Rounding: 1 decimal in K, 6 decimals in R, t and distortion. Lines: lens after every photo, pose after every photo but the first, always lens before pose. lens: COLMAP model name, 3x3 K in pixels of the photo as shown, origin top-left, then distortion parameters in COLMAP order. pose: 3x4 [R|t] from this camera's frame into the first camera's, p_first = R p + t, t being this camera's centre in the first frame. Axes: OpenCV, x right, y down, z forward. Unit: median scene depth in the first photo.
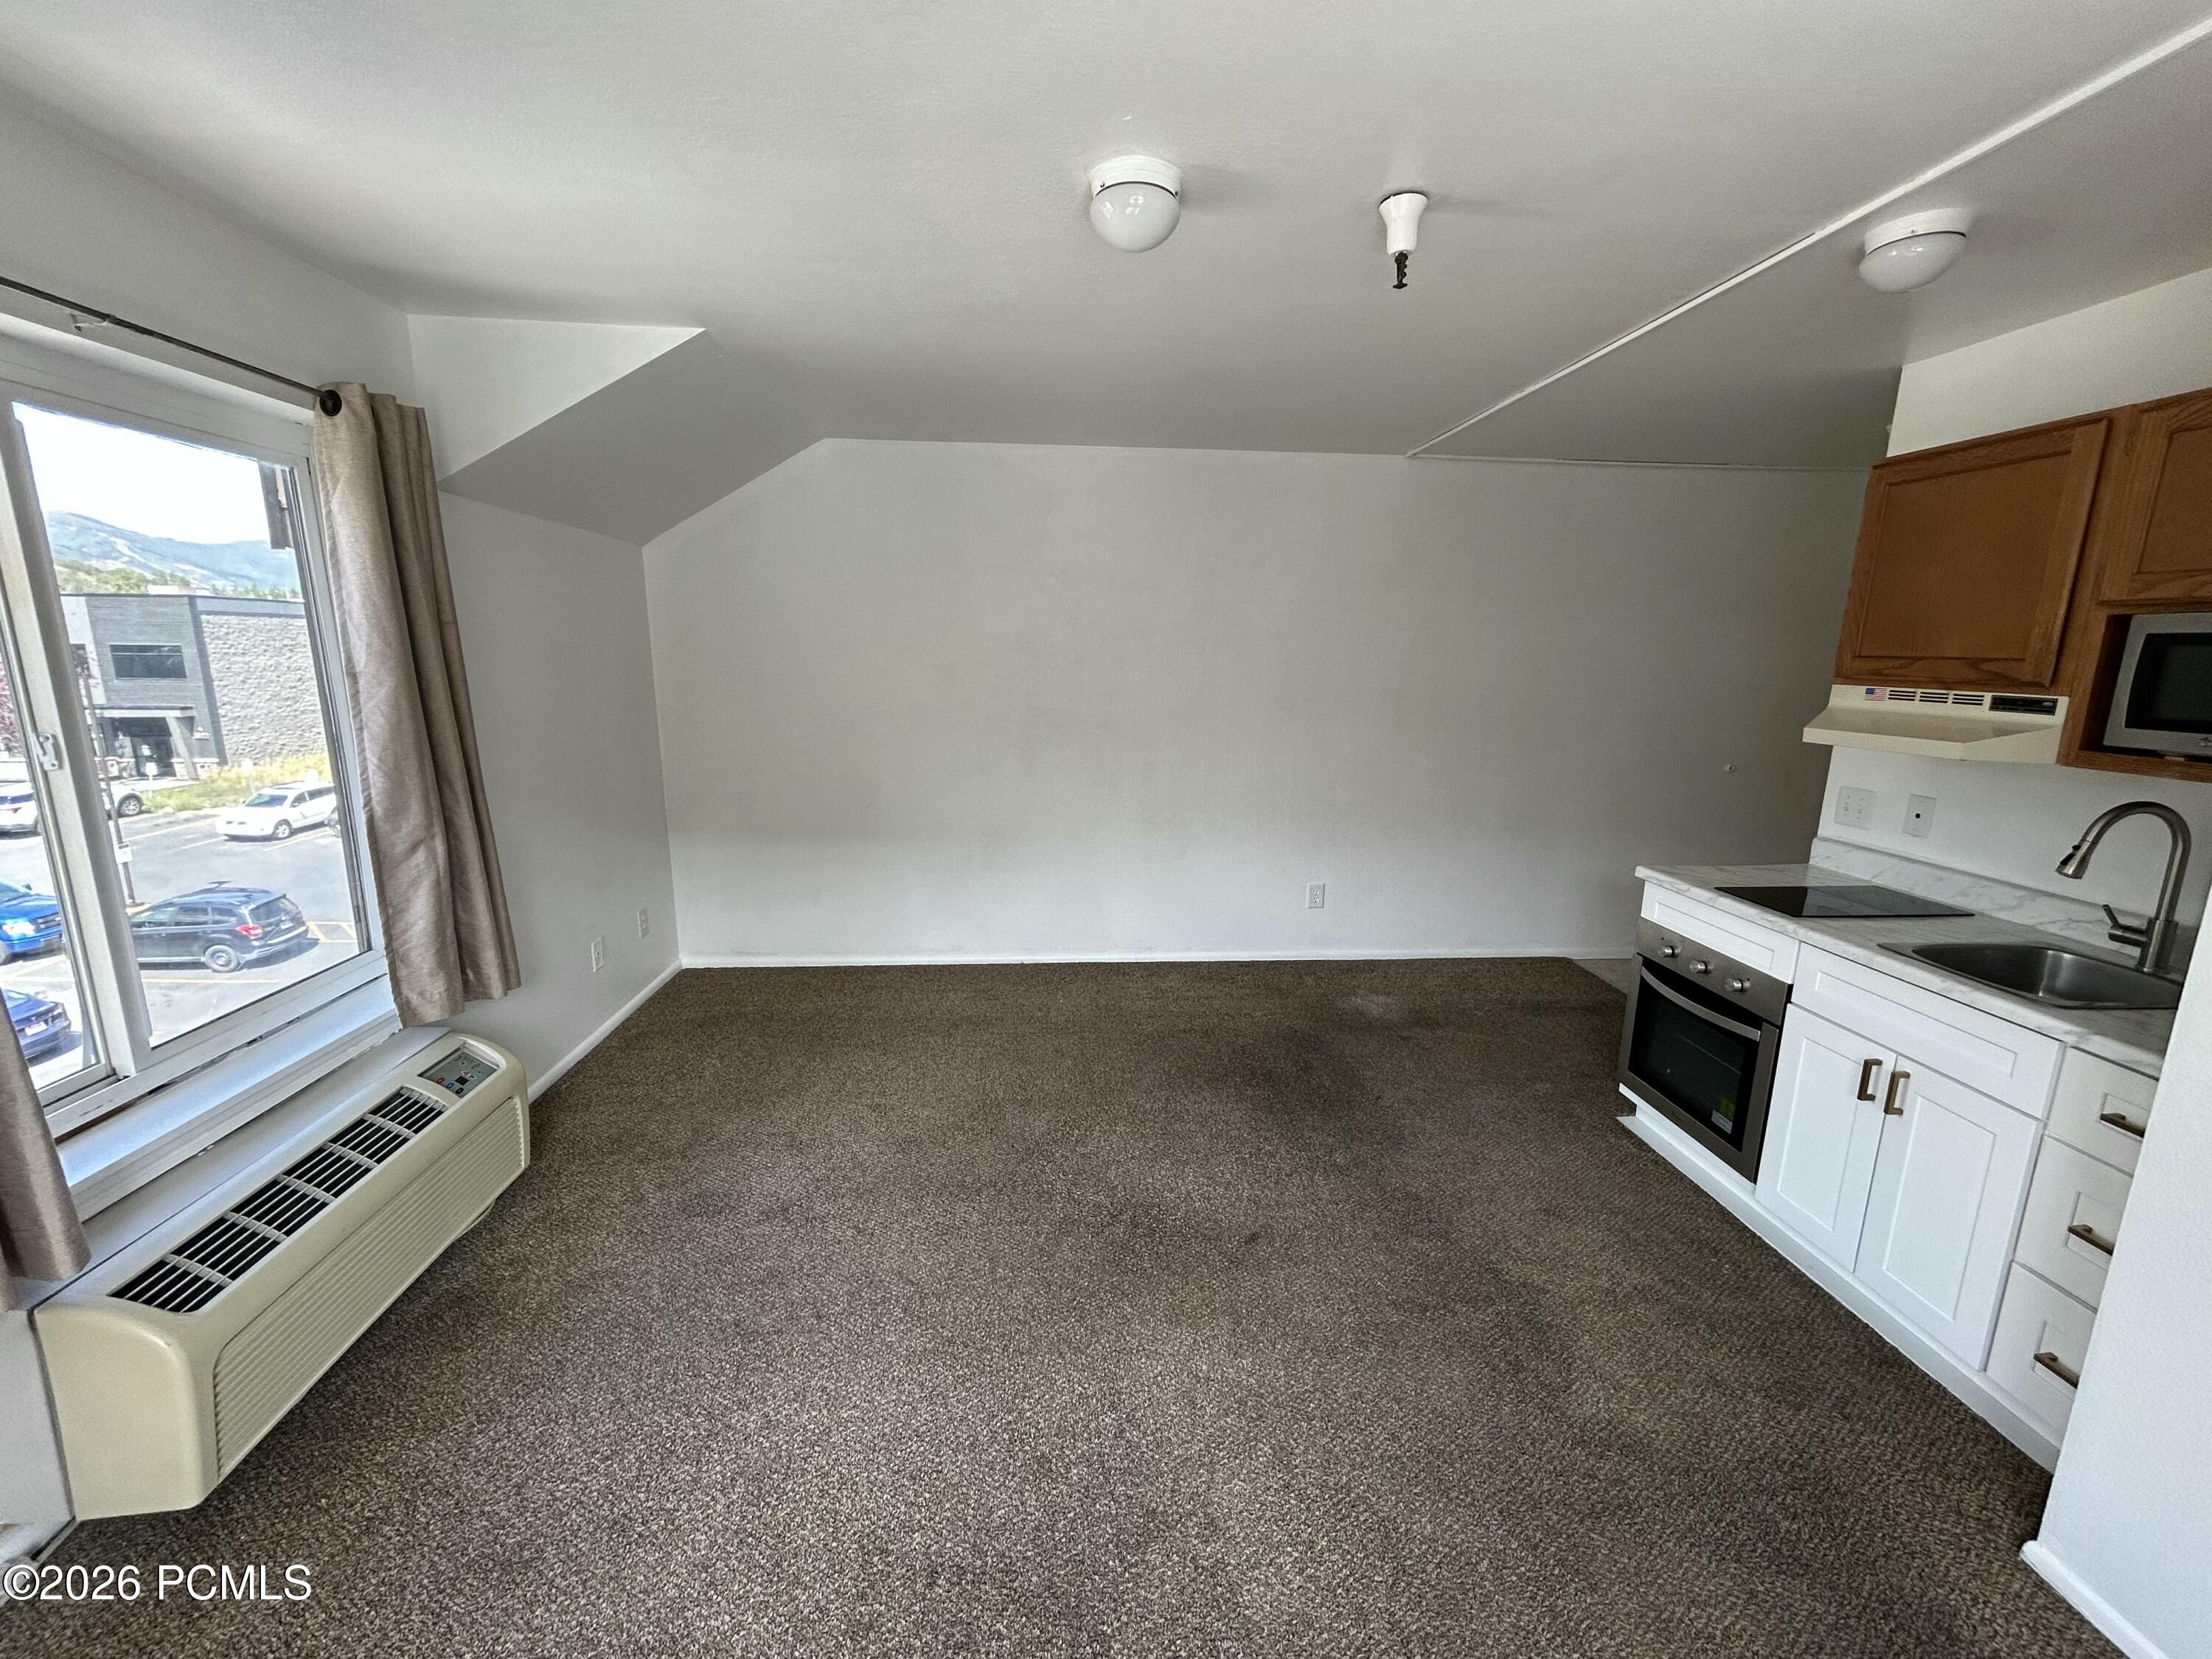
lens RADIAL K [[892.7, 0, 1100.6], [0, 892.7, 827.6], [0, 0, 1]] dist [-0.002378, 0.000984]
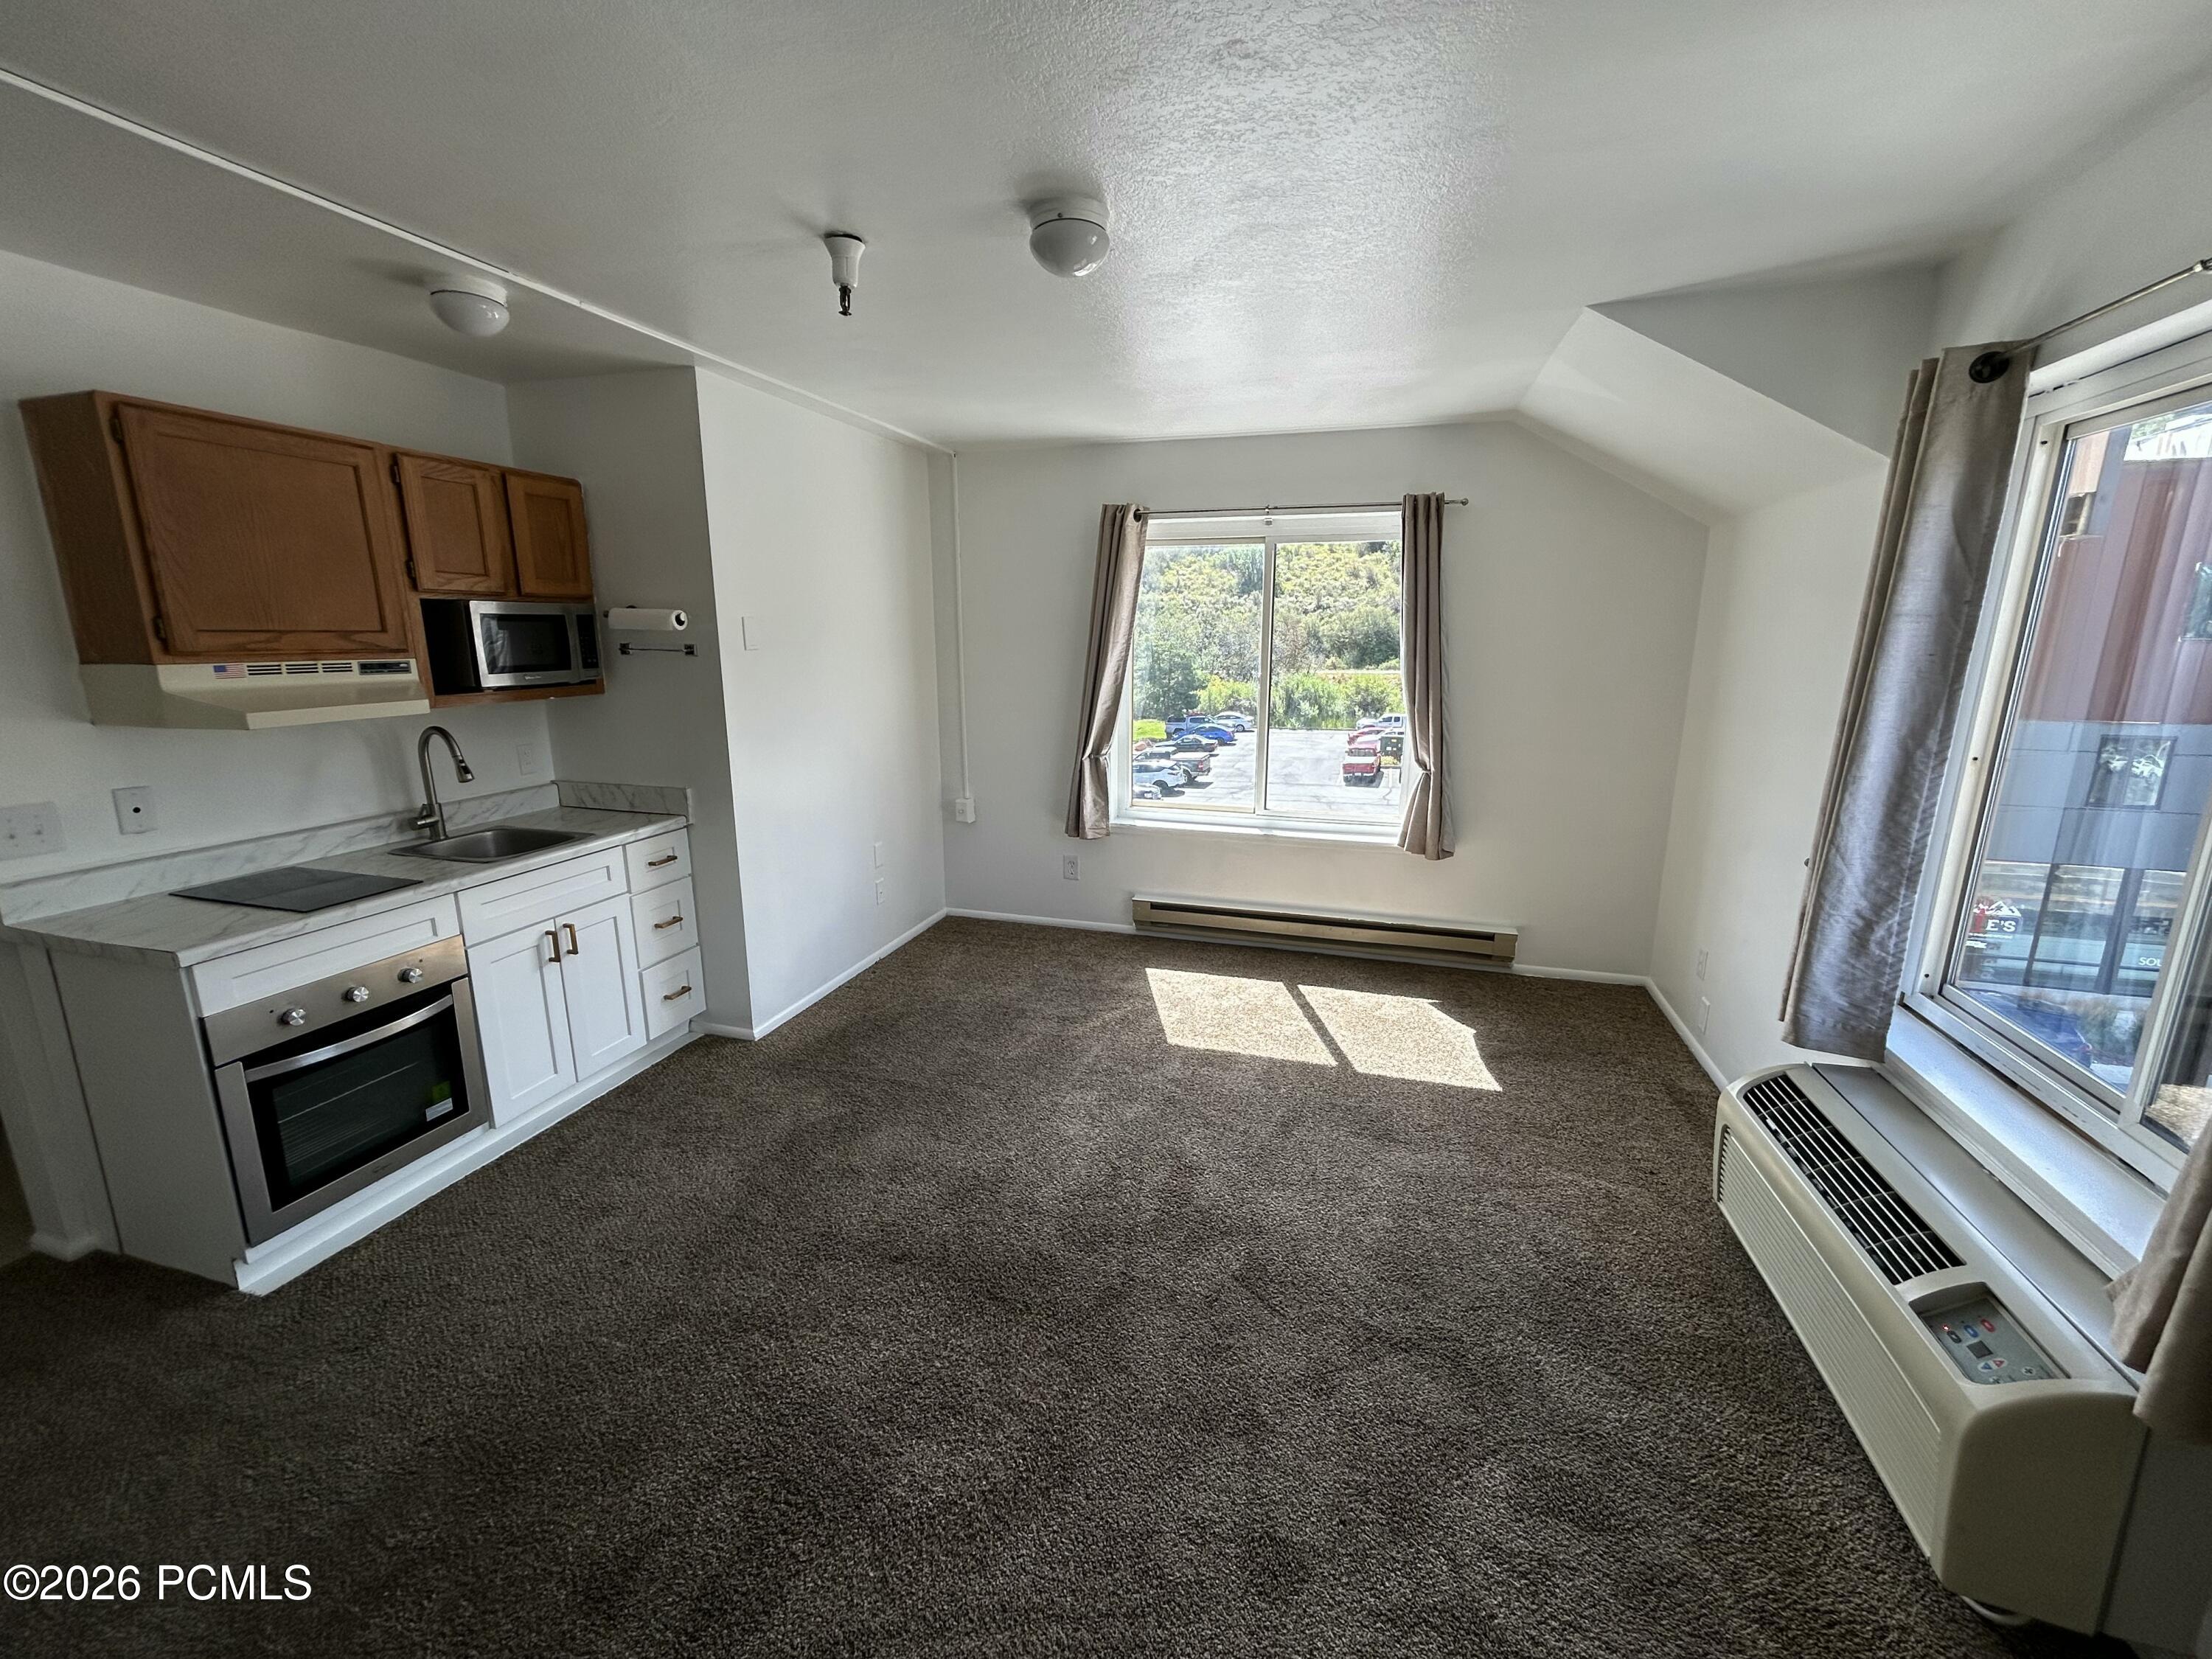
lens RADIAL K [[892.7, 0, 1107.2], [0, 892.7, 827.8], [0, 0, 1]] dist [-0.002378, 0.000984]
pose [[-0.934035, -0.092046, 0.345117, -0.326611], [0.057585, 0.914779, 0.399829, -0.331851], [-0.352509, 0.393328, -0.849135, 1.591674]]
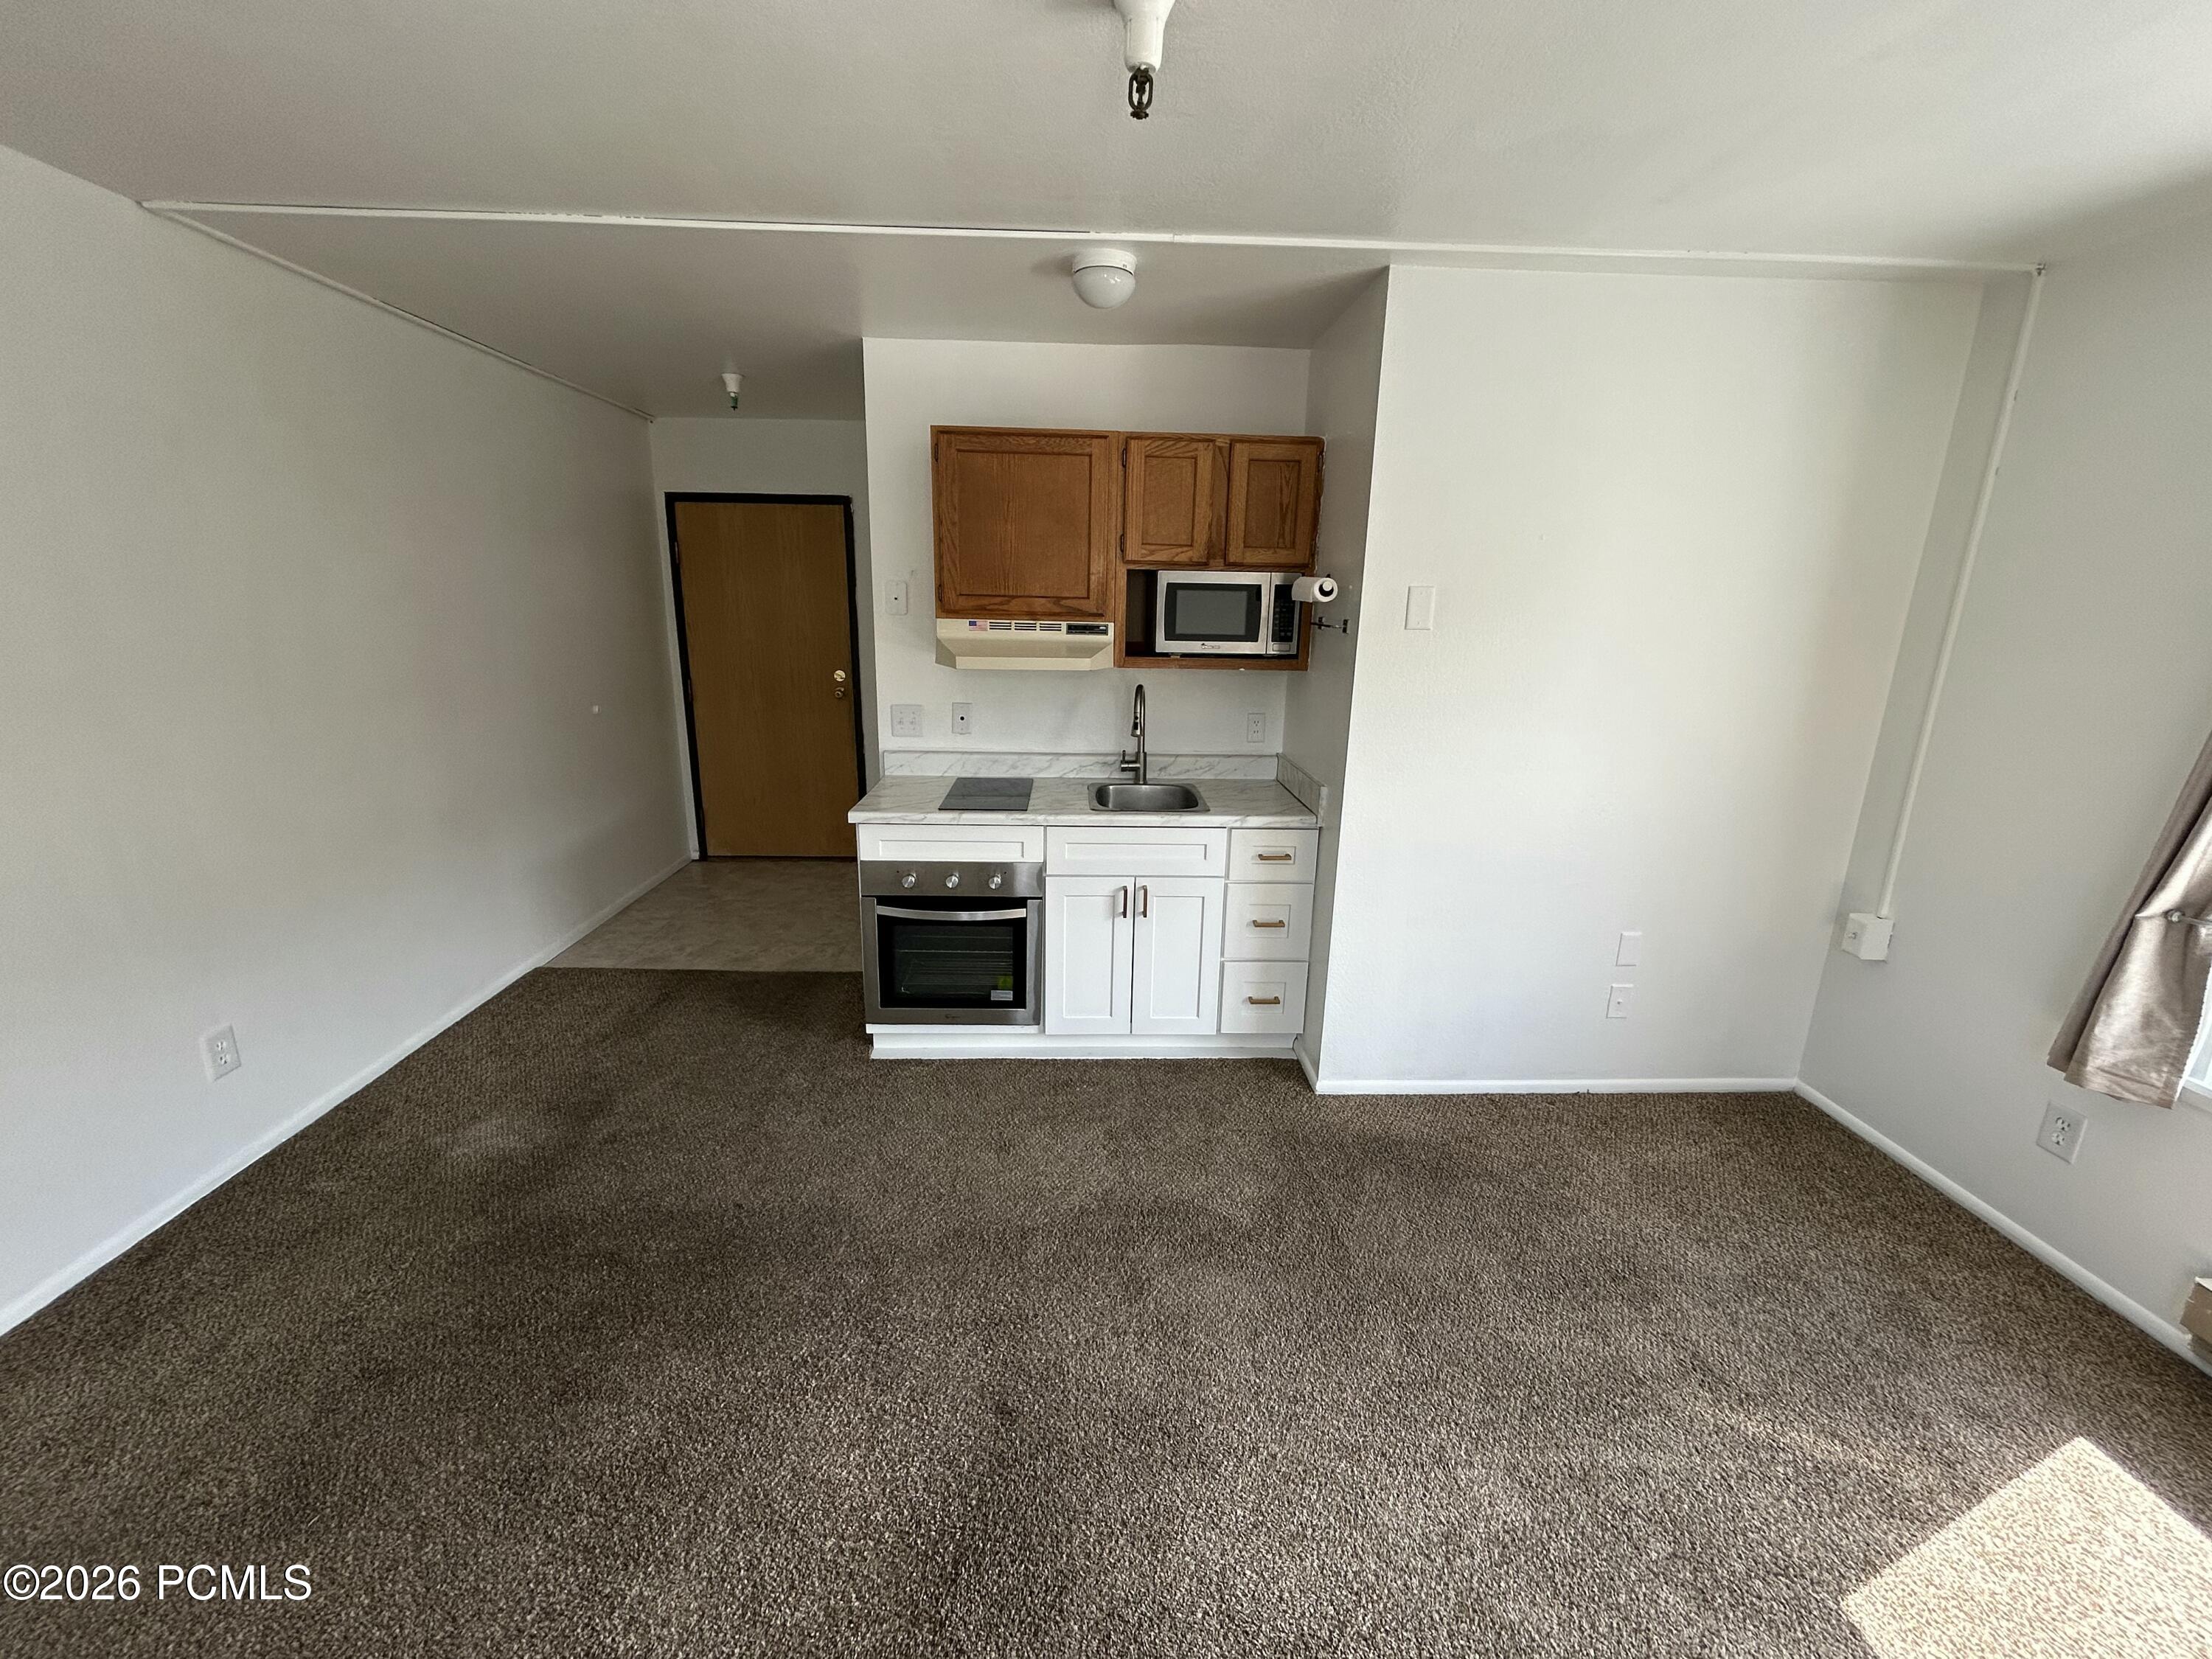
lens RADIAL K [[892.7, 0, 1106.0], [0, 892.7, 826.1], [0, 0, 1]] dist [-0.002378, 0.000984]
pose [[0.033289, -0.260733, 0.964837, -0.417870], [0.181540, 0.950890, 0.250701, -0.170388], [-0.982820, 0.166811, 0.078988, 0.804453]]
